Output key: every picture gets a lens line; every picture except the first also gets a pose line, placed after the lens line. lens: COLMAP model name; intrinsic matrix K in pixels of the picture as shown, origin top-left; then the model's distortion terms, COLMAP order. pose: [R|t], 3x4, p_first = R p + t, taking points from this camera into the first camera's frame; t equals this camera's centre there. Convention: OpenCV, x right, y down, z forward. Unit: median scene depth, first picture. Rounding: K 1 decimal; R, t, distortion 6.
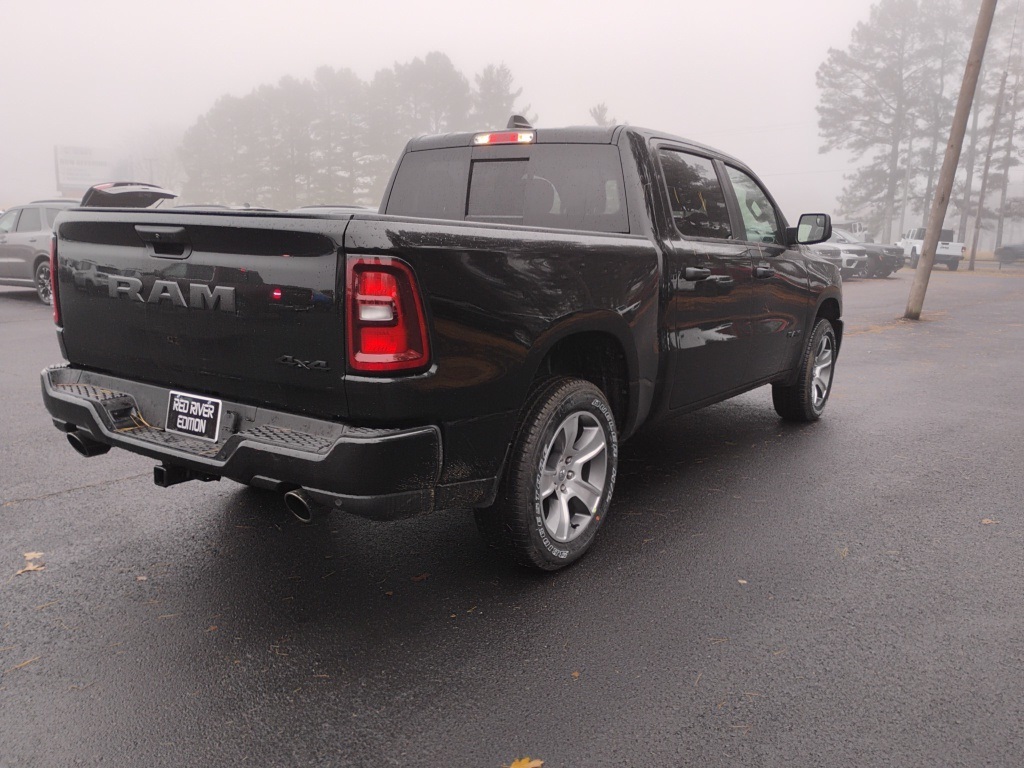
lens RADIAL K [[880.1, 0, 512.0], [0, 880.1, 384.0], [0, 0, 1]] dist [0.085429, -0.124553]
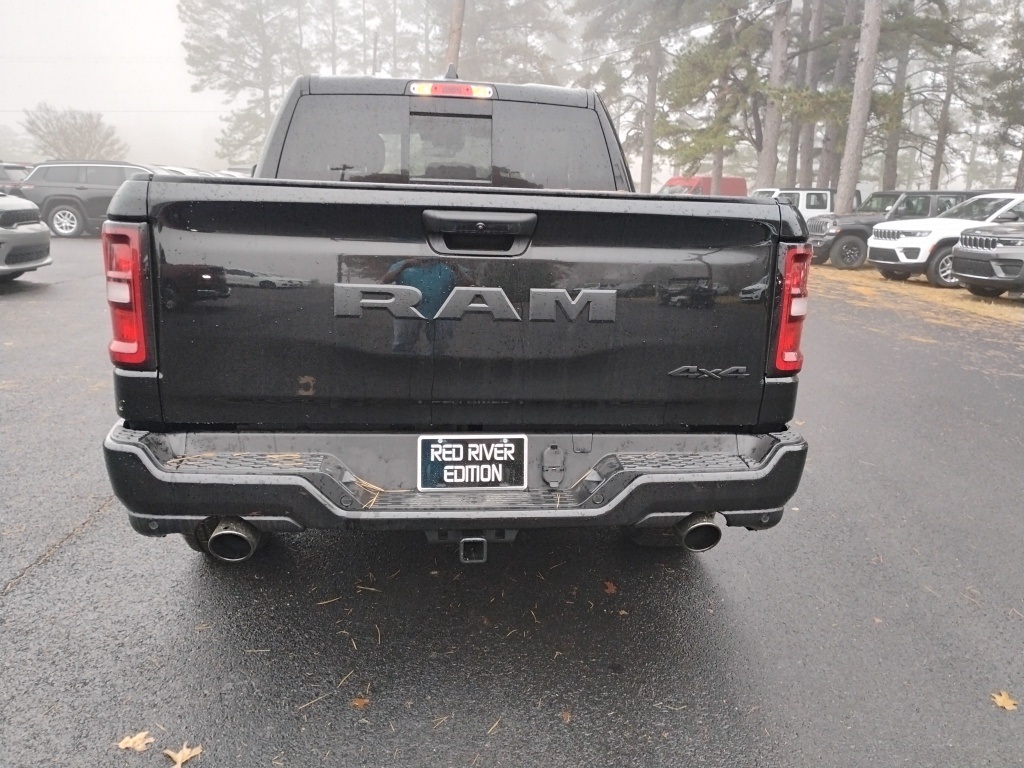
lens RADIAL K [[880.1, 0, 512.0], [0, 880.1, 384.0], [0, 0, 1]] dist [0.085429, -0.124553]
pose [[0.734509, -0.144542, 0.663027, -0.094687], [0.100612, 0.989450, 0.104244, -0.012064], [-0.671099, -0.009859, 0.741302, 0.049103]]
